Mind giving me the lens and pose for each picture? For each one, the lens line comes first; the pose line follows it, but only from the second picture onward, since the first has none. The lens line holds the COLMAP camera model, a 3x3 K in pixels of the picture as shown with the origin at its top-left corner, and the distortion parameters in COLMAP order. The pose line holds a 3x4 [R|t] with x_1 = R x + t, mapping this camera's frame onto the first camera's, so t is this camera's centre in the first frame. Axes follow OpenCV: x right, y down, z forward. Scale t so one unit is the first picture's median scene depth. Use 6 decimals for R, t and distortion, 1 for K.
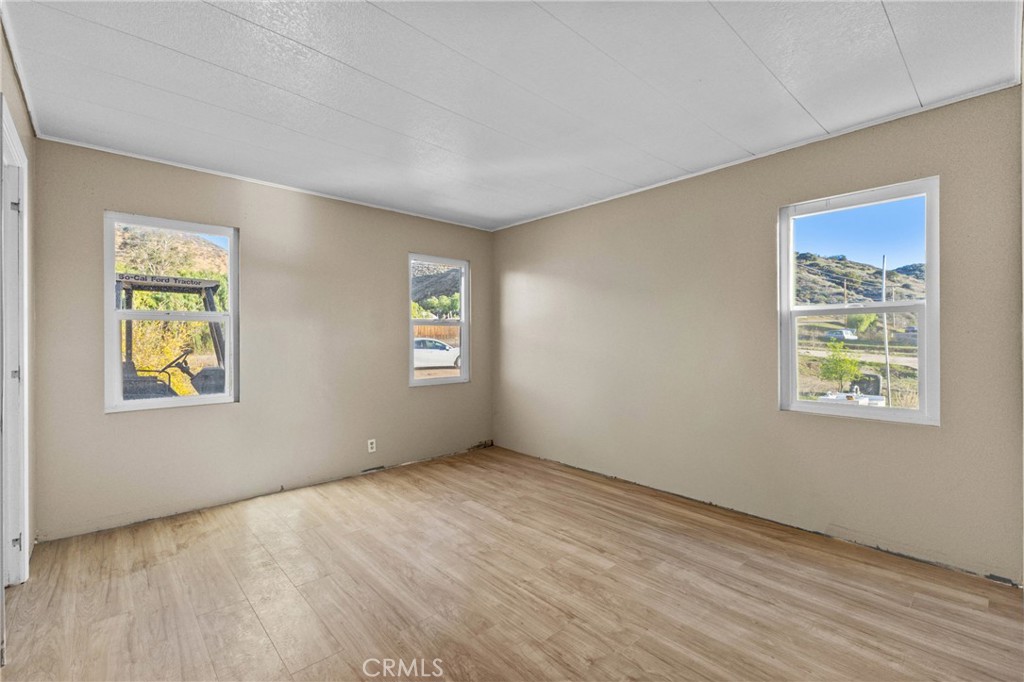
lens RADIAL K [[444.8, 0, 513.5], [0, 444.8, 339.4], [0, 0, 1]] dist [0.003815, -0.001185]
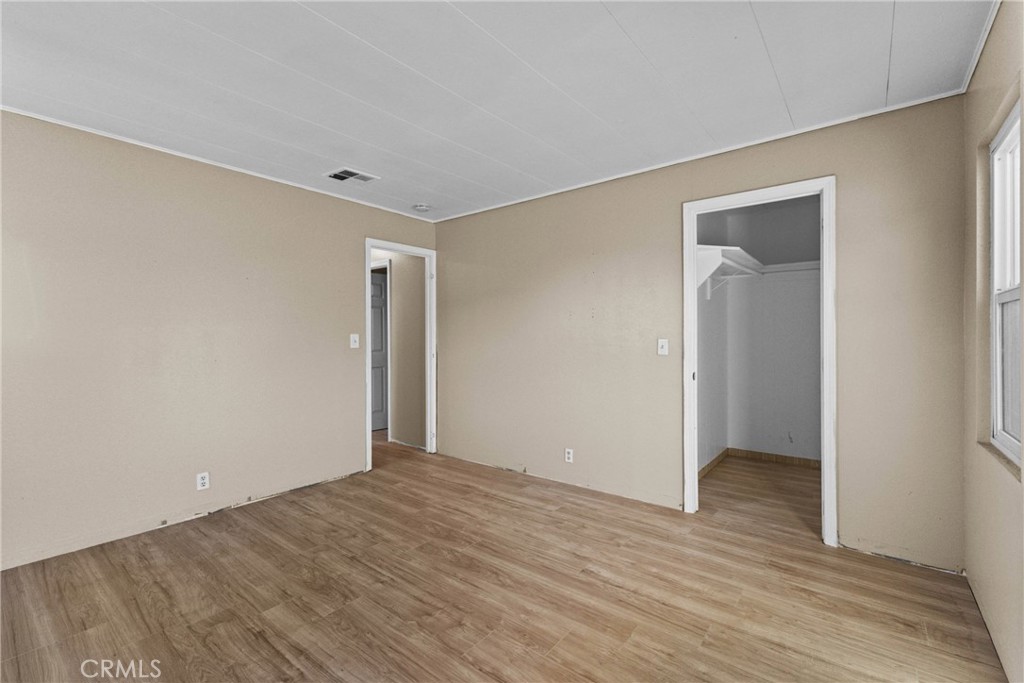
lens RADIAL K [[444.8, 0, 511.8], [0, 444.8, 339.1], [0, 0, 1]] dist [0.003815, -0.001185]
pose [[-0.988125, 0.008452, -0.153421, -0.111184], [0.007676, 0.999955, 0.005646, -0.003623], [0.153462, 0.004401, -0.988145, 1.993664]]
